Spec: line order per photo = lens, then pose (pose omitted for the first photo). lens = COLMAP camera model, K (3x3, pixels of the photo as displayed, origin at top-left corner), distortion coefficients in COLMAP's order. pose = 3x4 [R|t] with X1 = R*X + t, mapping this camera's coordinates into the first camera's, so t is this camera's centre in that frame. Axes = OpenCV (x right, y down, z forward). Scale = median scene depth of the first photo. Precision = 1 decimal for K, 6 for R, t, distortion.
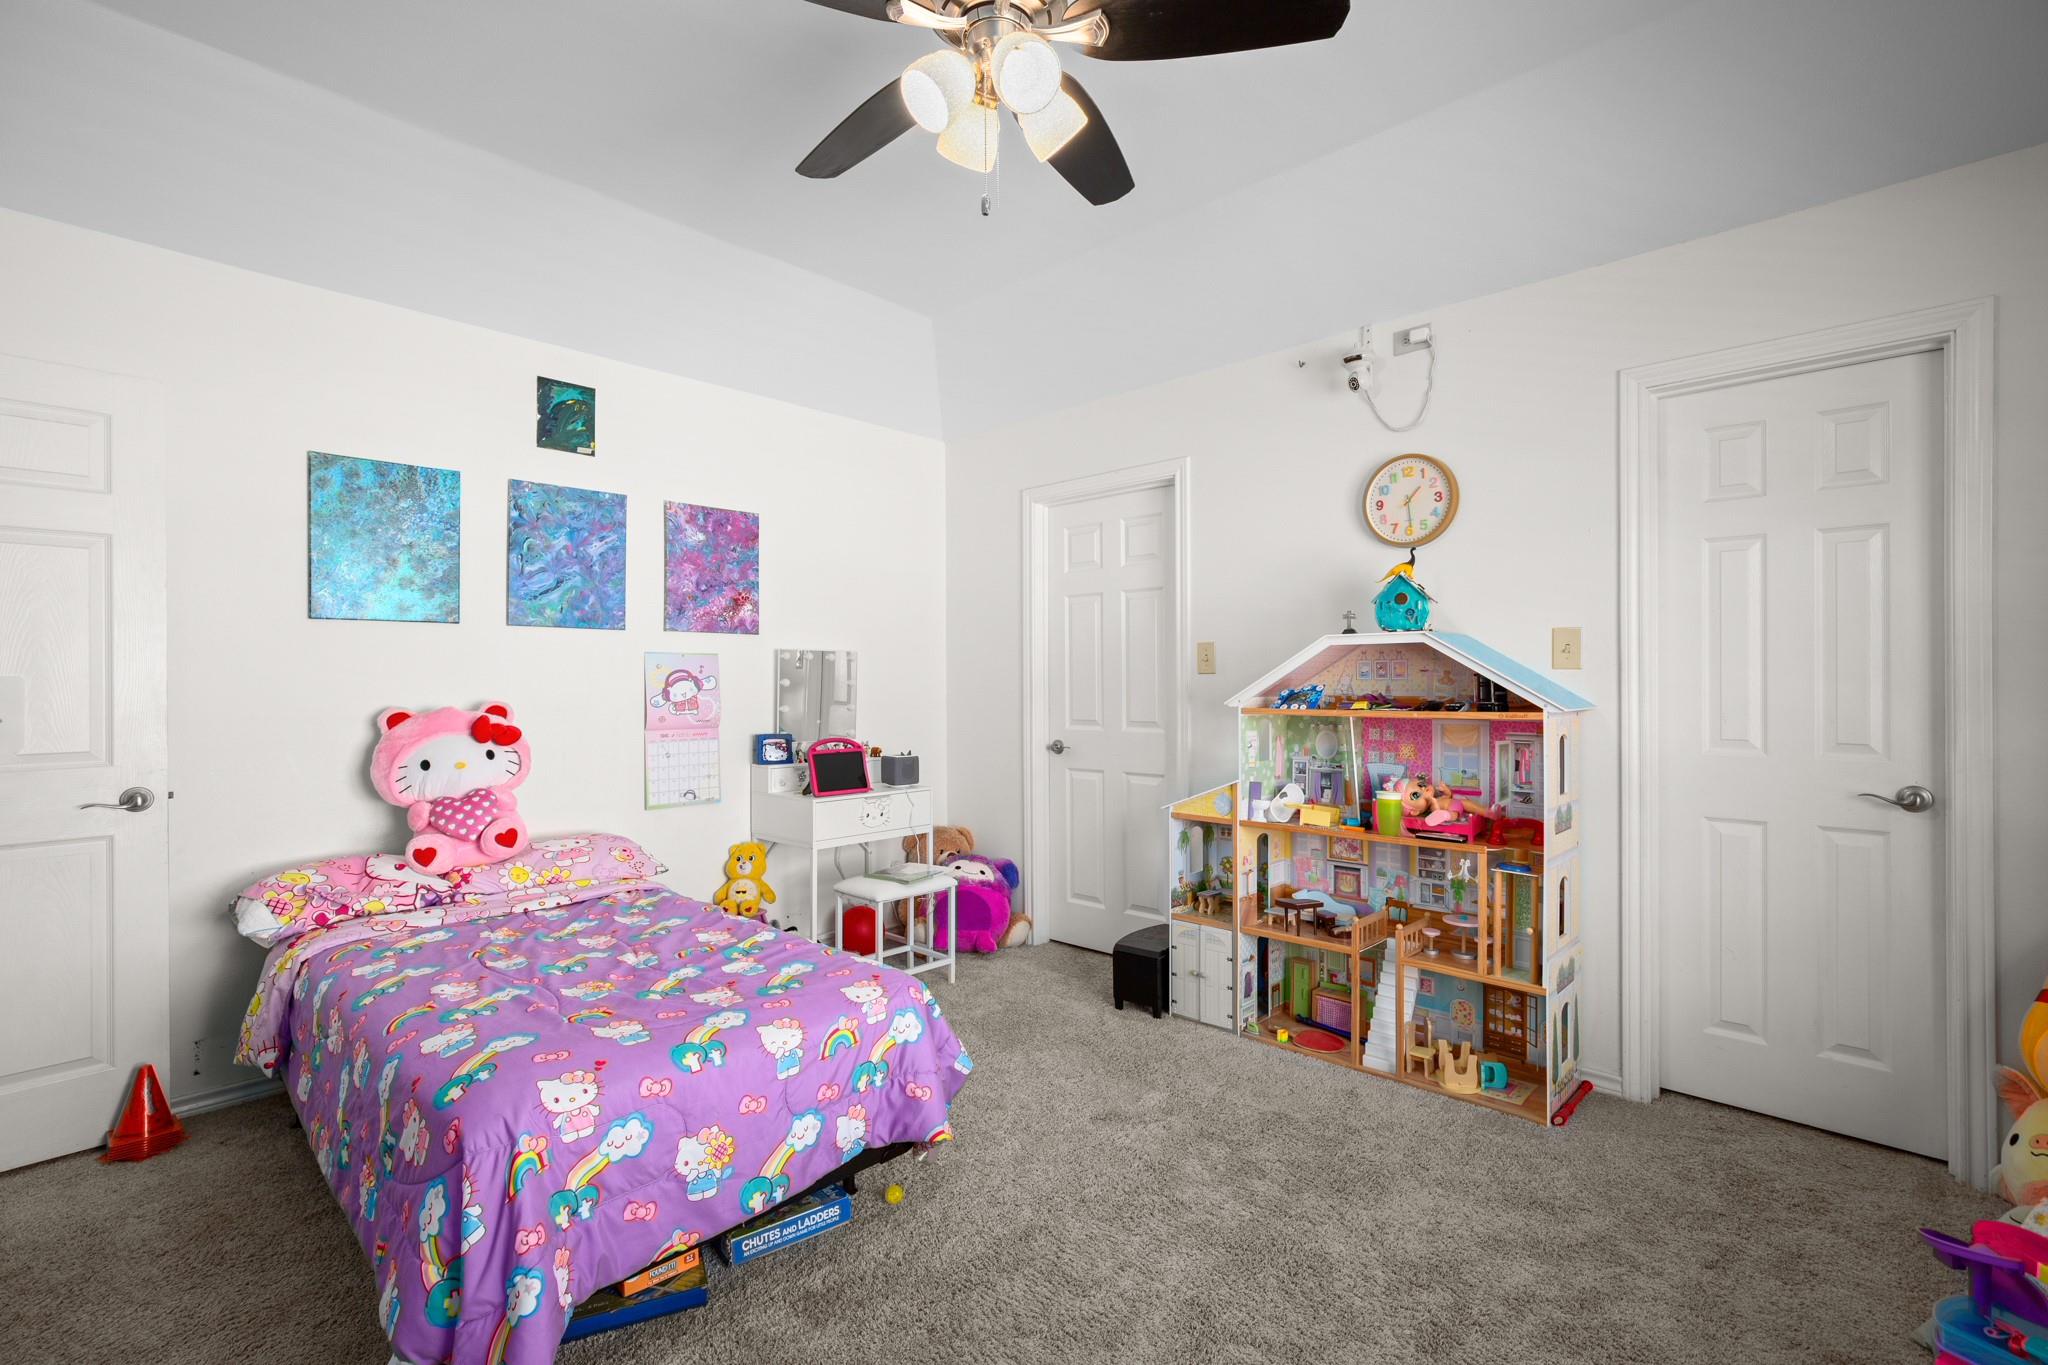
lens RADIAL K [[916.0, 0, 1038.5], [0, 916.0, 679.3], [0, 0, 1]] dist [-0.012063, 0.000857]
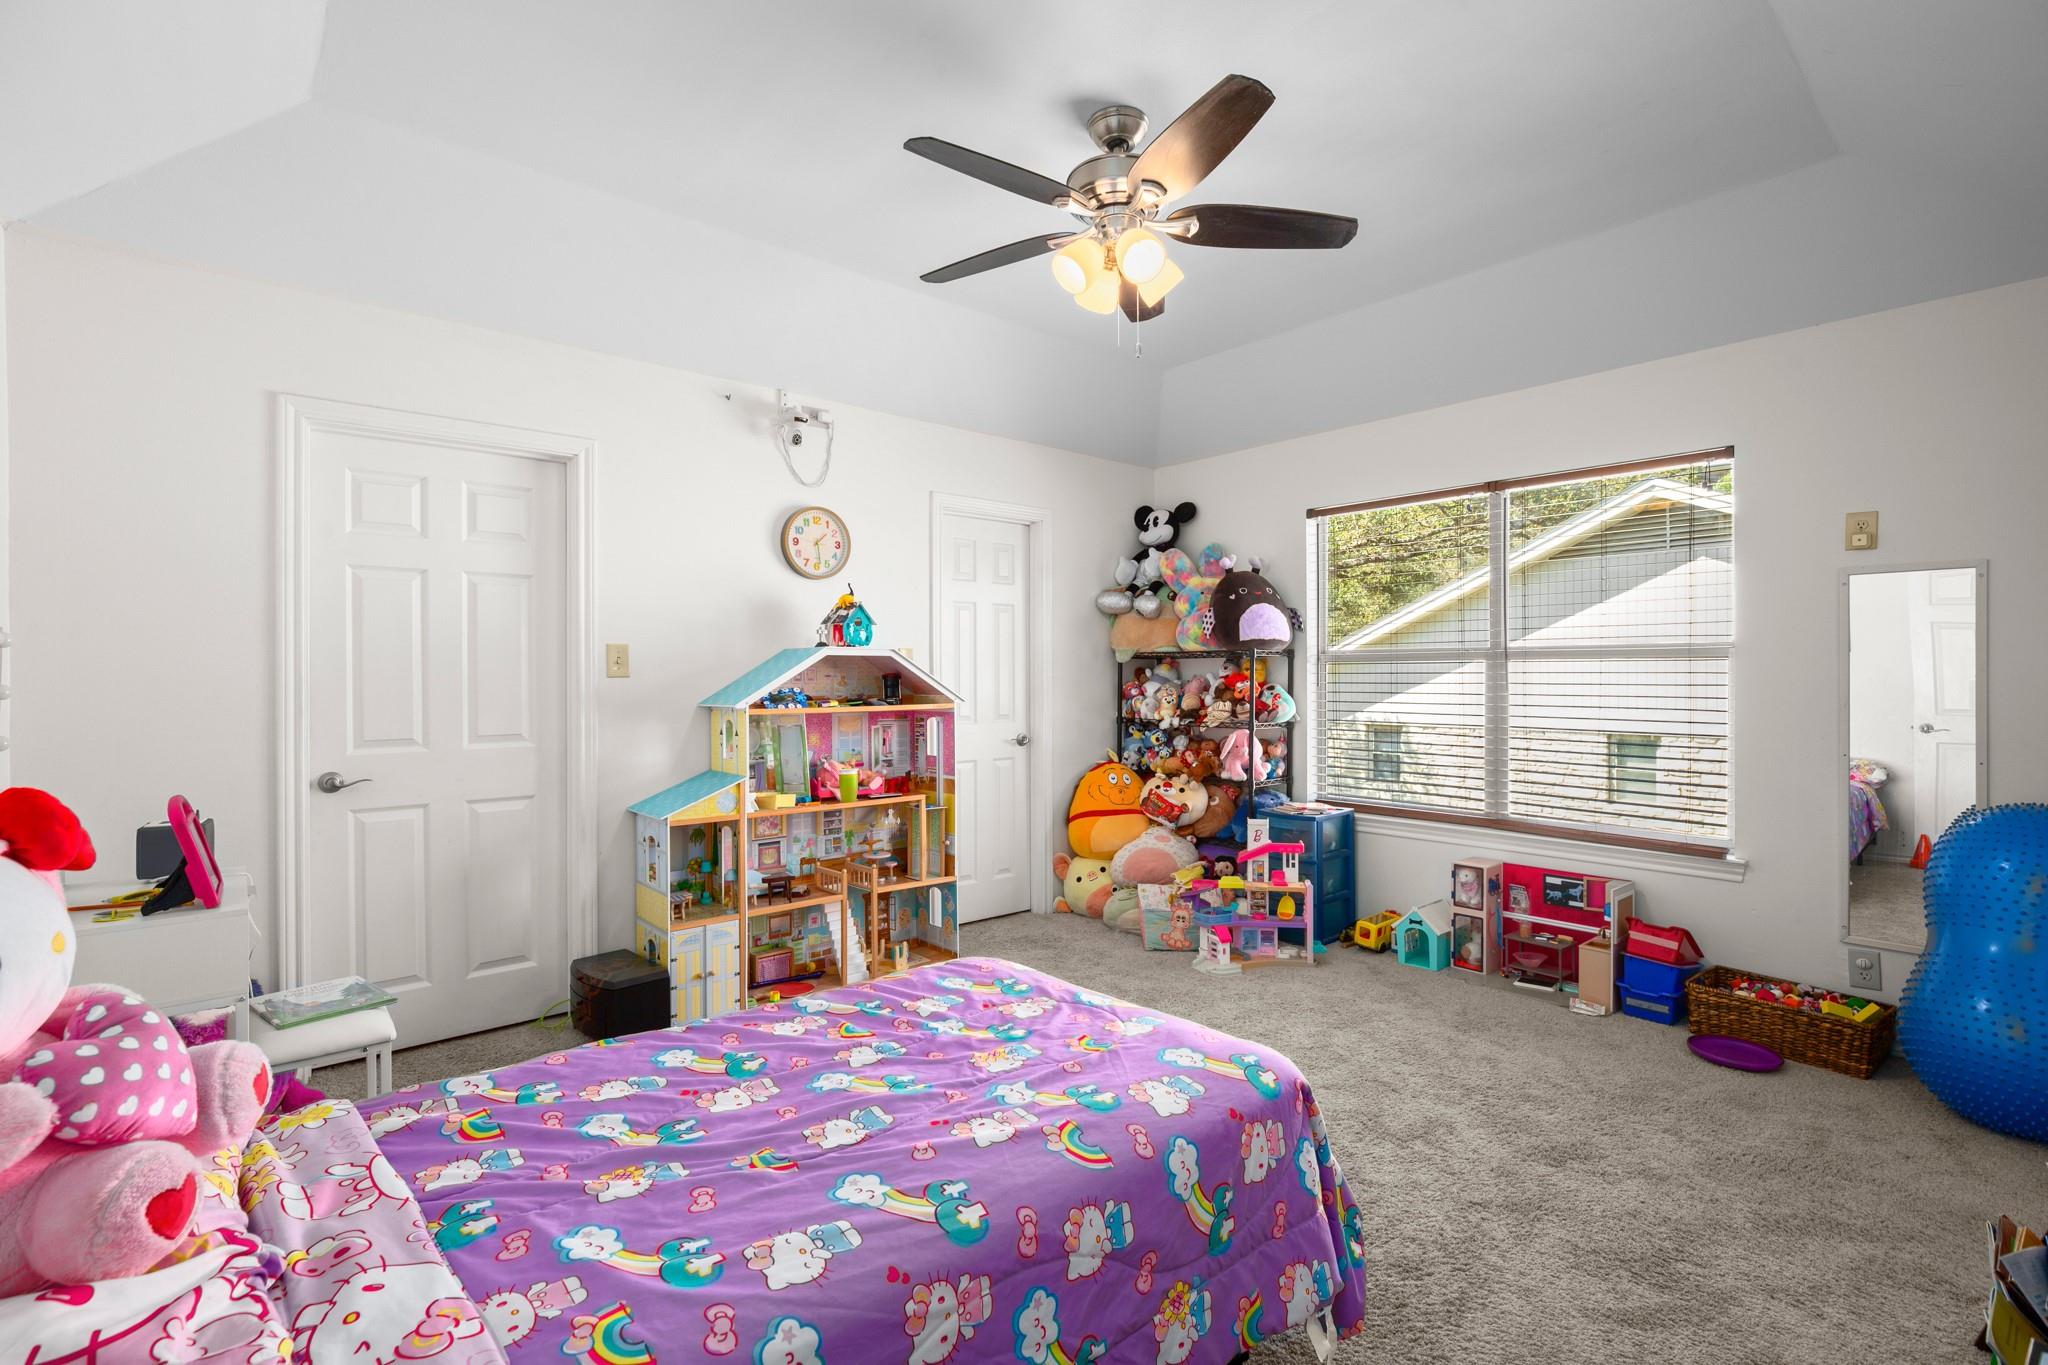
lens RADIAL K [[916.0, 0, 1038.5], [0, 916.0, 679.3], [0, 0, 1]] dist [-0.012063, 0.000857]
pose [[0.106006, 0.001037, 0.994365, -0.822761], [0.001642, 0.999998, -0.001218, -0.002638], [-0.994364, 0.001762, 0.106004, 0.548053]]
